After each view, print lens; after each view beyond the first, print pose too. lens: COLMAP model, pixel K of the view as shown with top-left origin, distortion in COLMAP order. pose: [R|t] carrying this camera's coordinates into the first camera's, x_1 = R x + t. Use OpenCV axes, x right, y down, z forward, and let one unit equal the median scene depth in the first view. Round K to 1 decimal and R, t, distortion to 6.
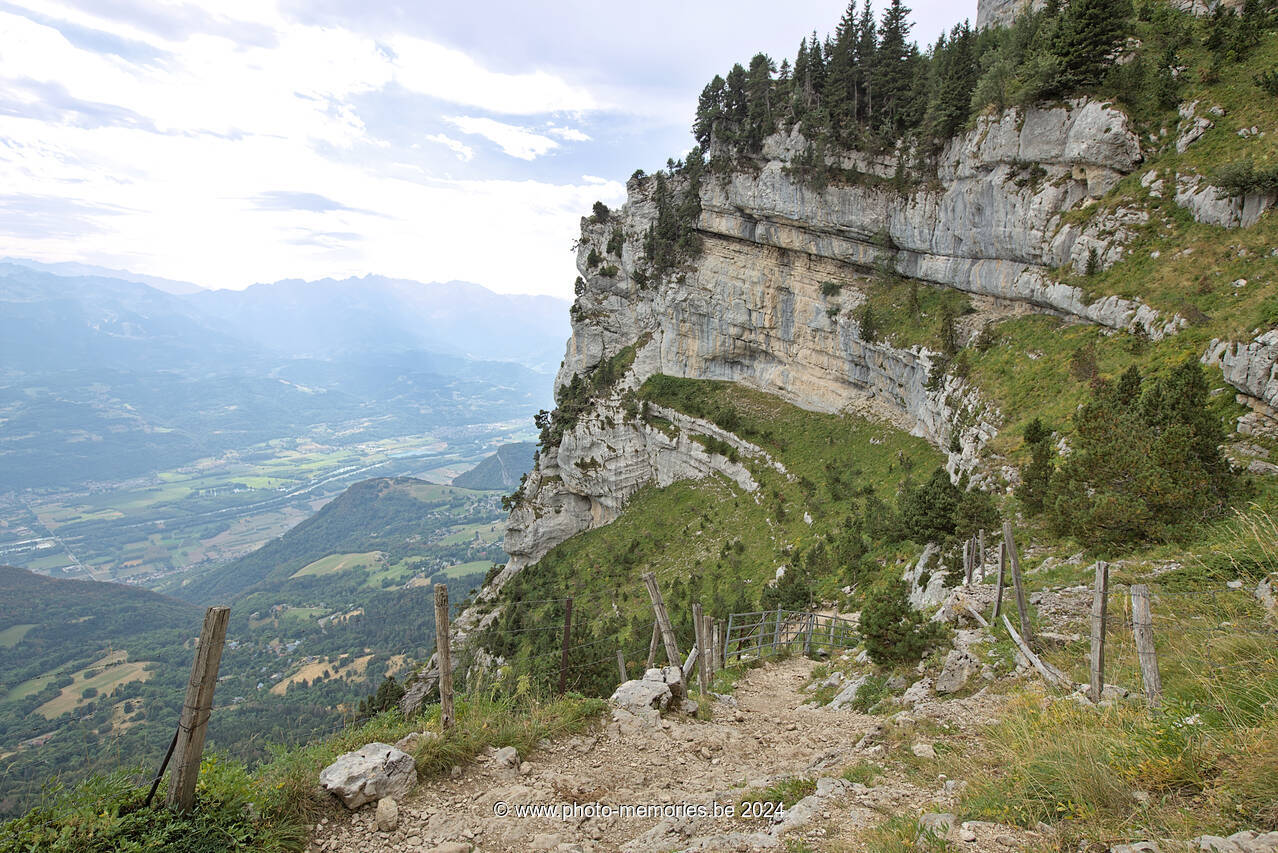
lens RADIAL K [[706.5, 0, 637.9], [0, 706.5, 424.3], [0, 0, 1]] dist [-0.022271, 0.003443]
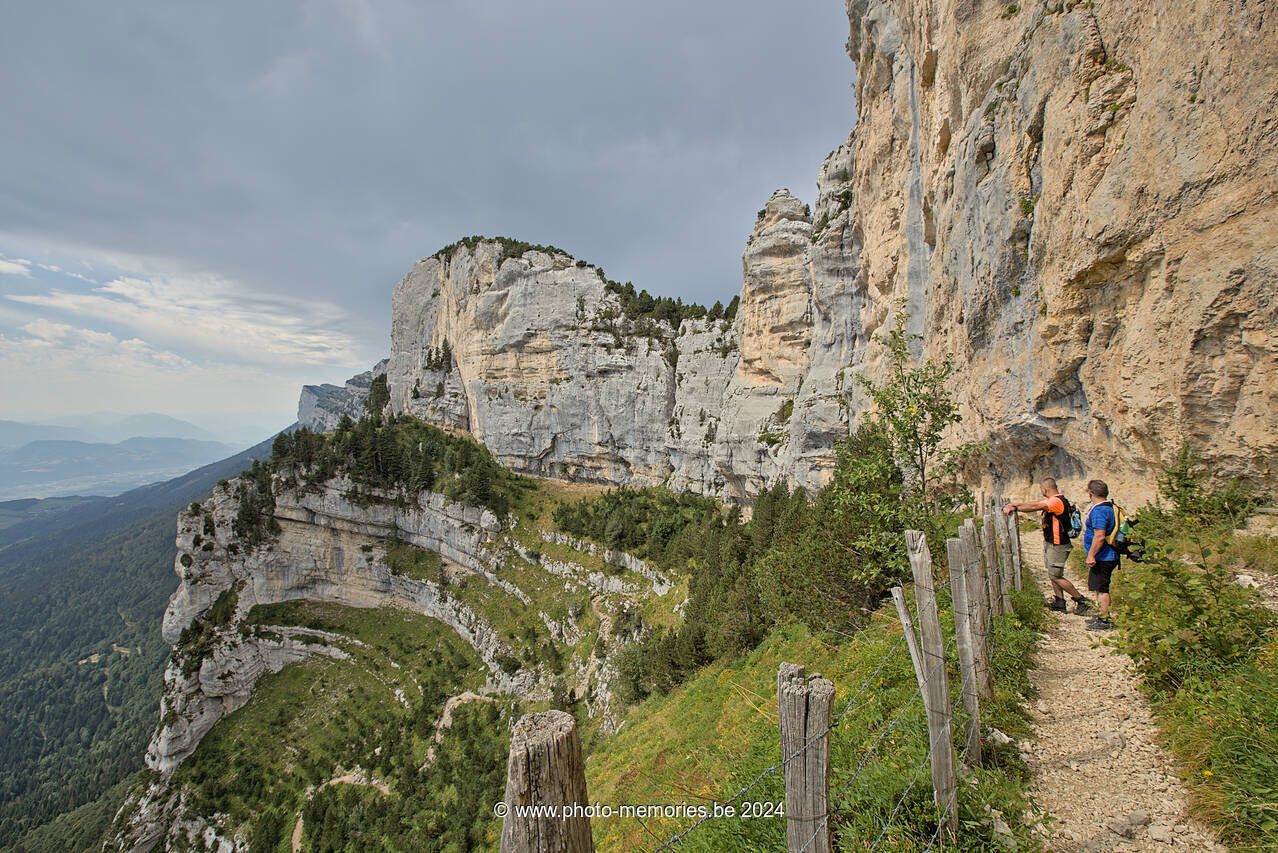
lens RADIAL K [[577.6, 0, 641.2], [0, 577.6, 423.3], [0, 0, 1]] dist [-0.003203, -0.000085]
pose [[0.532331, -0.013203, 0.846433, -0.689975], [0.122902, 0.990490, -0.061845, -0.325860], [-0.837567, 0.136950, 0.528891, -0.609562]]
